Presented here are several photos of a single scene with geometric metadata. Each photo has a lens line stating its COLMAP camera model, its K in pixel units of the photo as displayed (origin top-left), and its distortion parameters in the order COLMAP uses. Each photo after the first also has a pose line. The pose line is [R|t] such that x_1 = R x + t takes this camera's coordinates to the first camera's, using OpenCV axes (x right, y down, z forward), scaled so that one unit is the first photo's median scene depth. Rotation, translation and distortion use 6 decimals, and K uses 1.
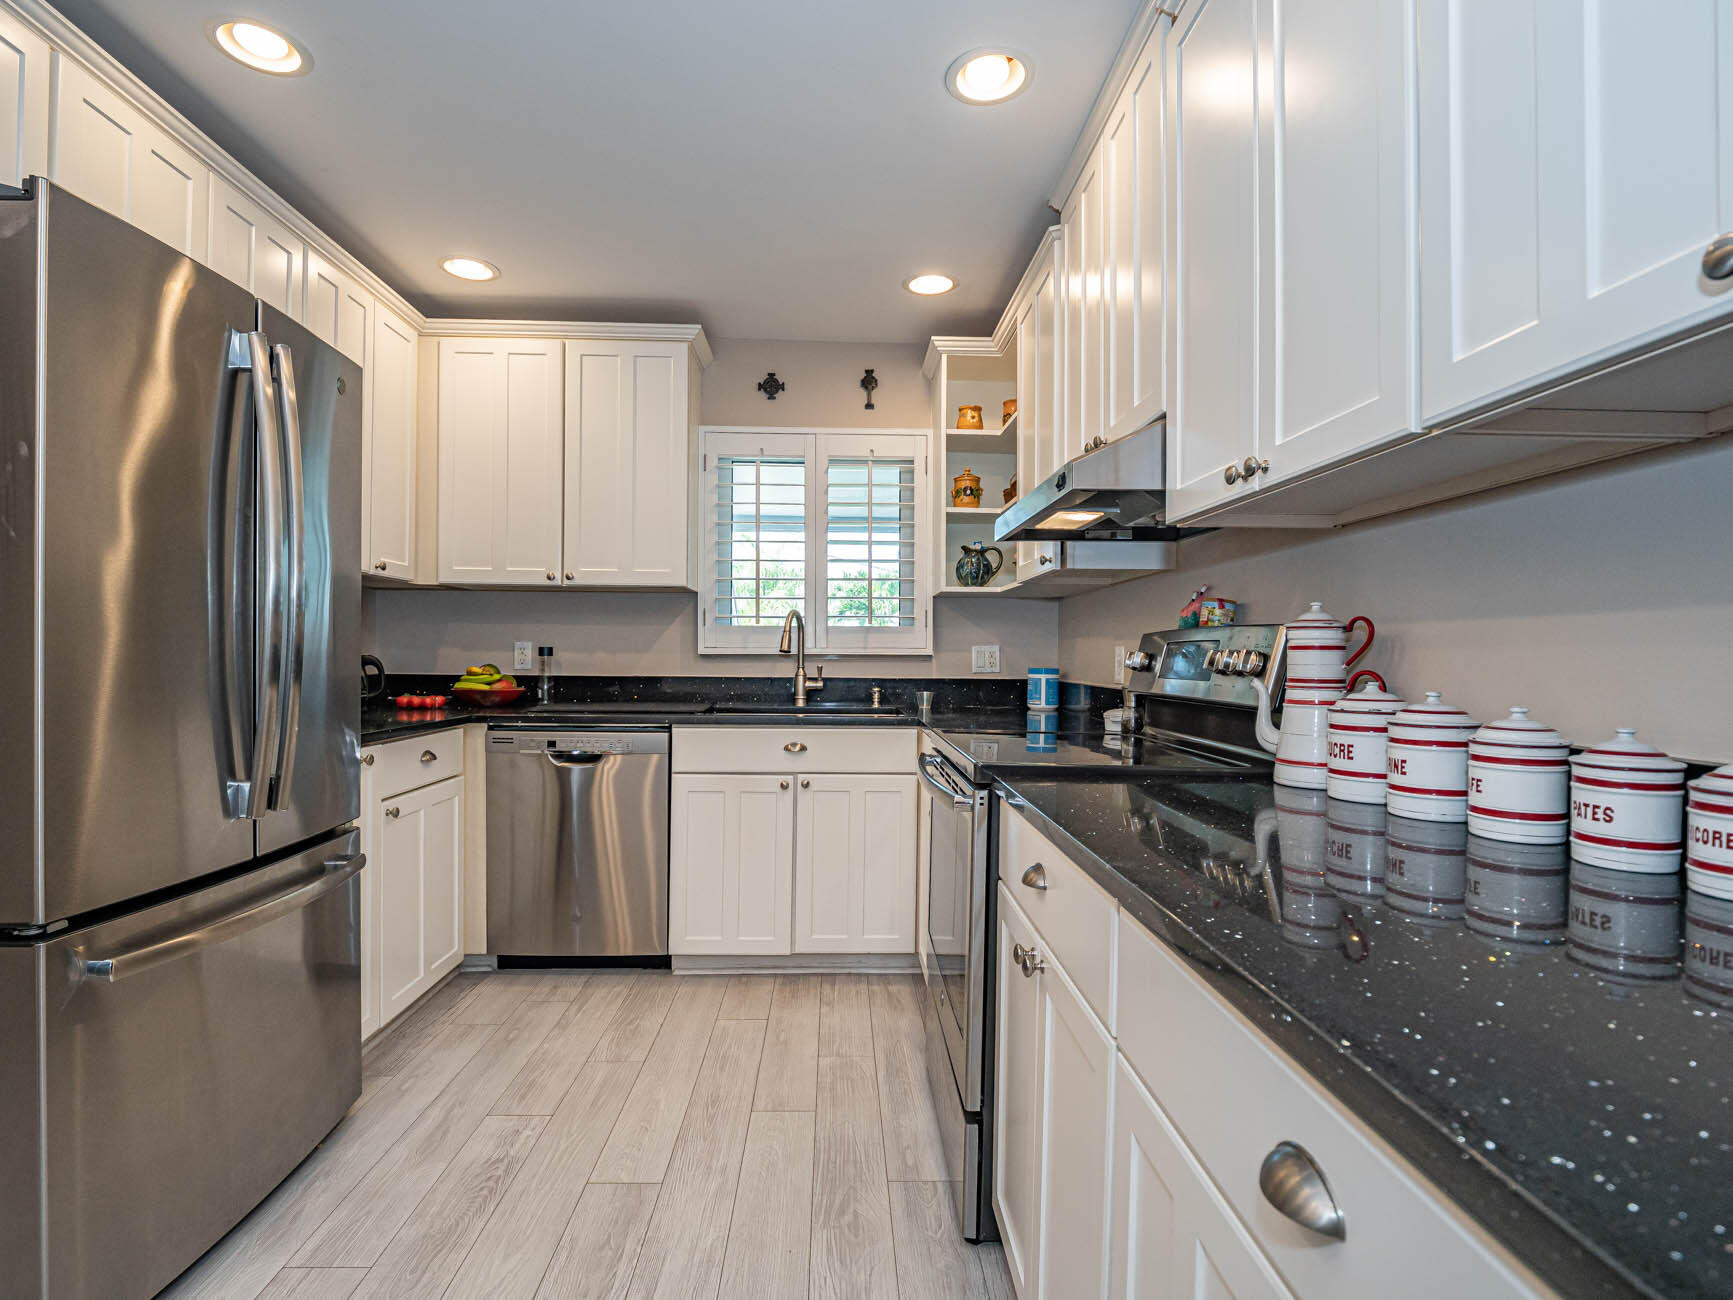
lens RADIAL K [[859.7, 0, 866.5], [0, 859.7, 650.0], [0, 0, 1]] dist [0.003964, -0.000033]
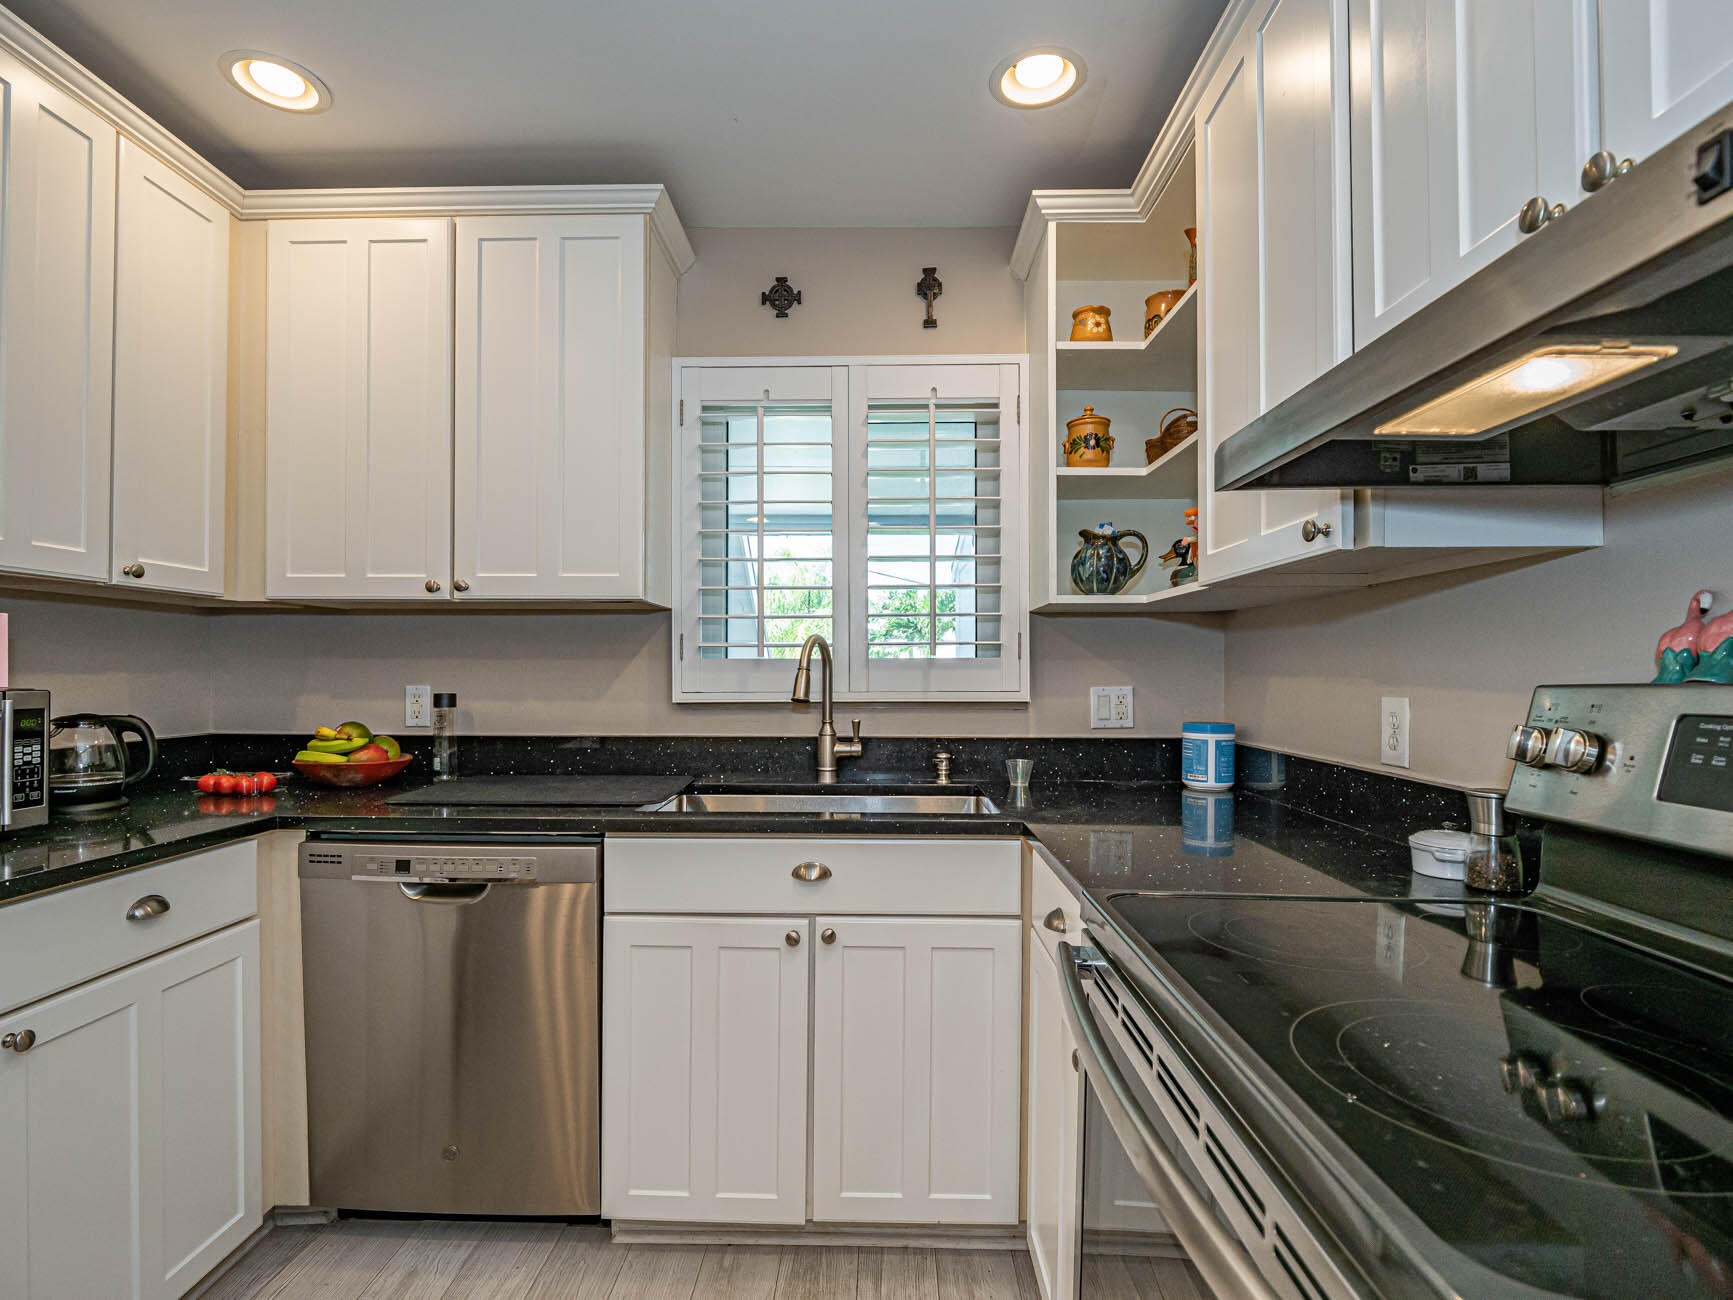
lens RADIAL K [[816.3, 0, 851.2], [0, 816.3, 658.2], [0, 0, 1]] dist [-0.001236, -0.000243]
pose [[0.997136, -0.006493, -0.075346, -0.012314], [0.005838, 0.999943, -0.008916, -0.024913], [0.075400, 0.008450, 0.997118, 0.419242]]
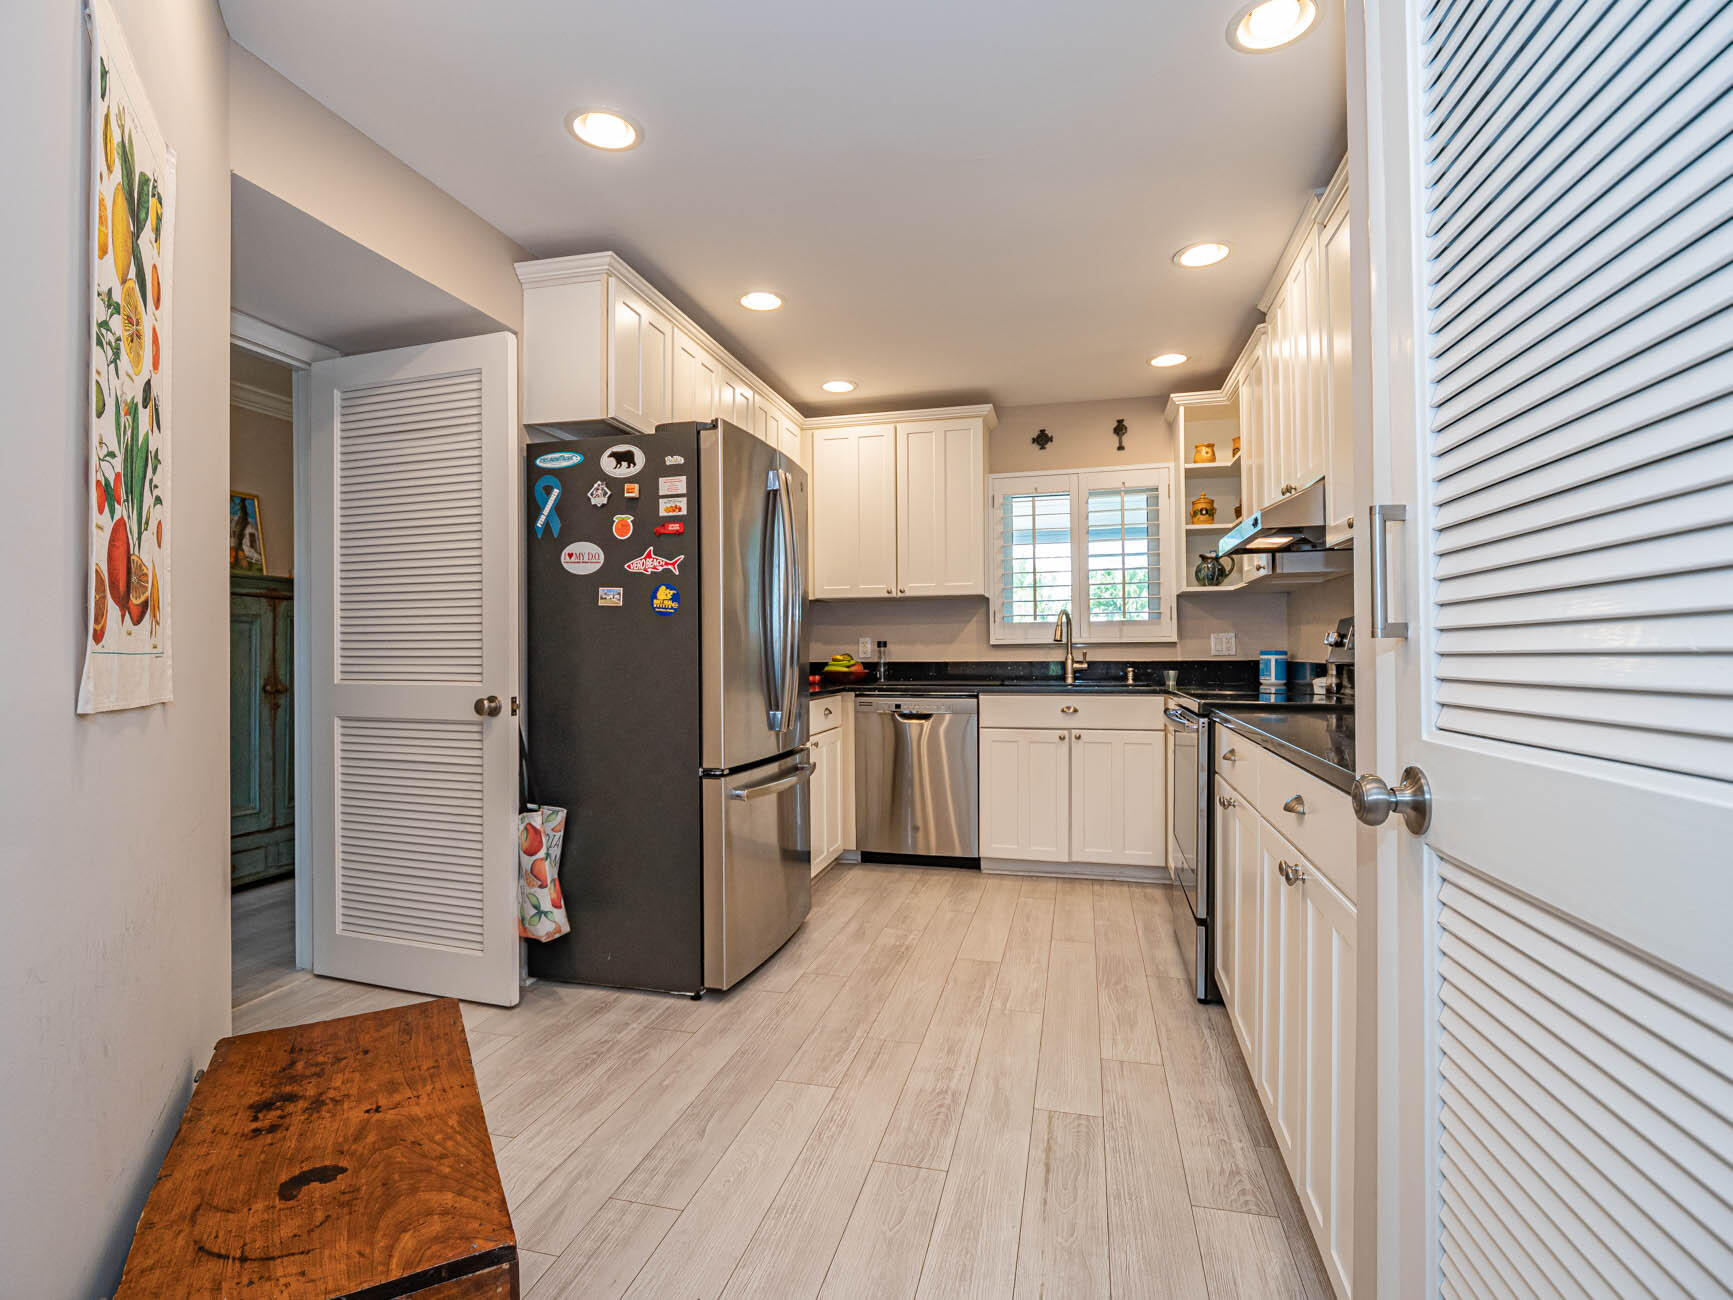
lens RADIAL K [[888.5, 0, 847.3], [0, 888.5, 648.2], [0, 0, 1]] dist [-0.003889, -0.001539]
pose [[0.957781, -0.017373, -0.286974, -0.013773], [0.016327, 0.999848, -0.006039, 0.016840], [0.287036, 0.001099, 0.957919, -0.424334]]
